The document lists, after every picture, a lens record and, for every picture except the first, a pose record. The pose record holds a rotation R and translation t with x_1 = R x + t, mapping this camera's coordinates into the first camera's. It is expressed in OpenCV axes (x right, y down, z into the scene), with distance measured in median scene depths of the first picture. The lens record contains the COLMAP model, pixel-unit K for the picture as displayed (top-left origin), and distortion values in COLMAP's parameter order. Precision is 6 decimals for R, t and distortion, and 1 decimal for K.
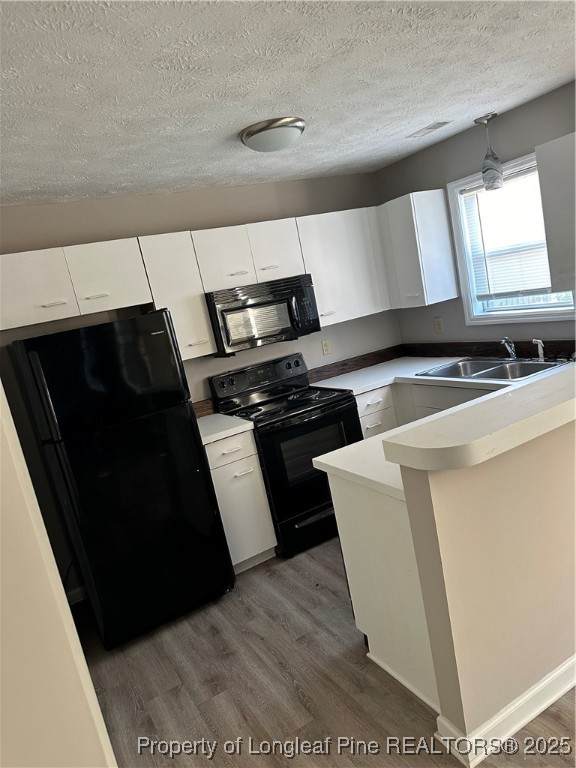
lens RADIAL K [[541.9, 0, 288.0], [0, 541.9, 384.0], [0, 0, 1]] dist [0.128894, -0.216132]
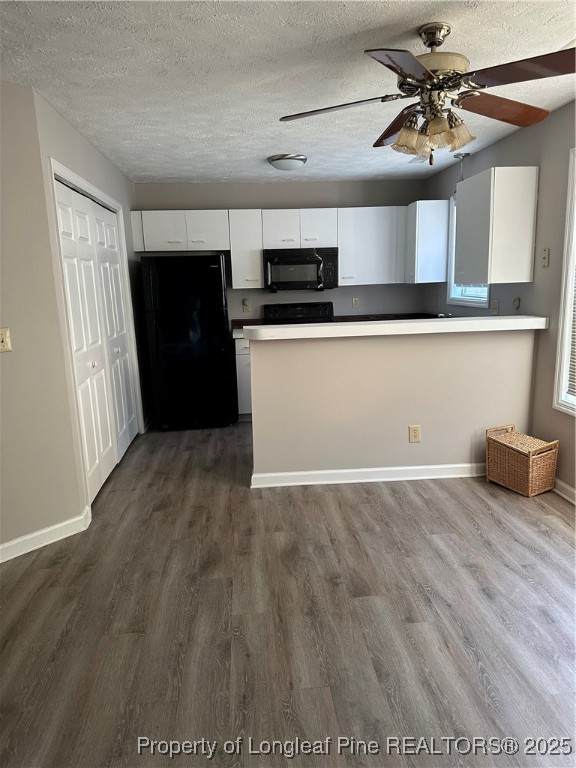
lens RADIAL K [[541.9, 0, 288.0], [0, 541.9, 384.0], [0, 0, 1]] dist [0.128894, -0.216132]
pose [[0.901211, 0.243652, -0.358402, 0.619028], [-0.216906, 0.969547, 0.113710, 0.019324], [0.375193, -0.024738, 0.926616, -0.495314]]
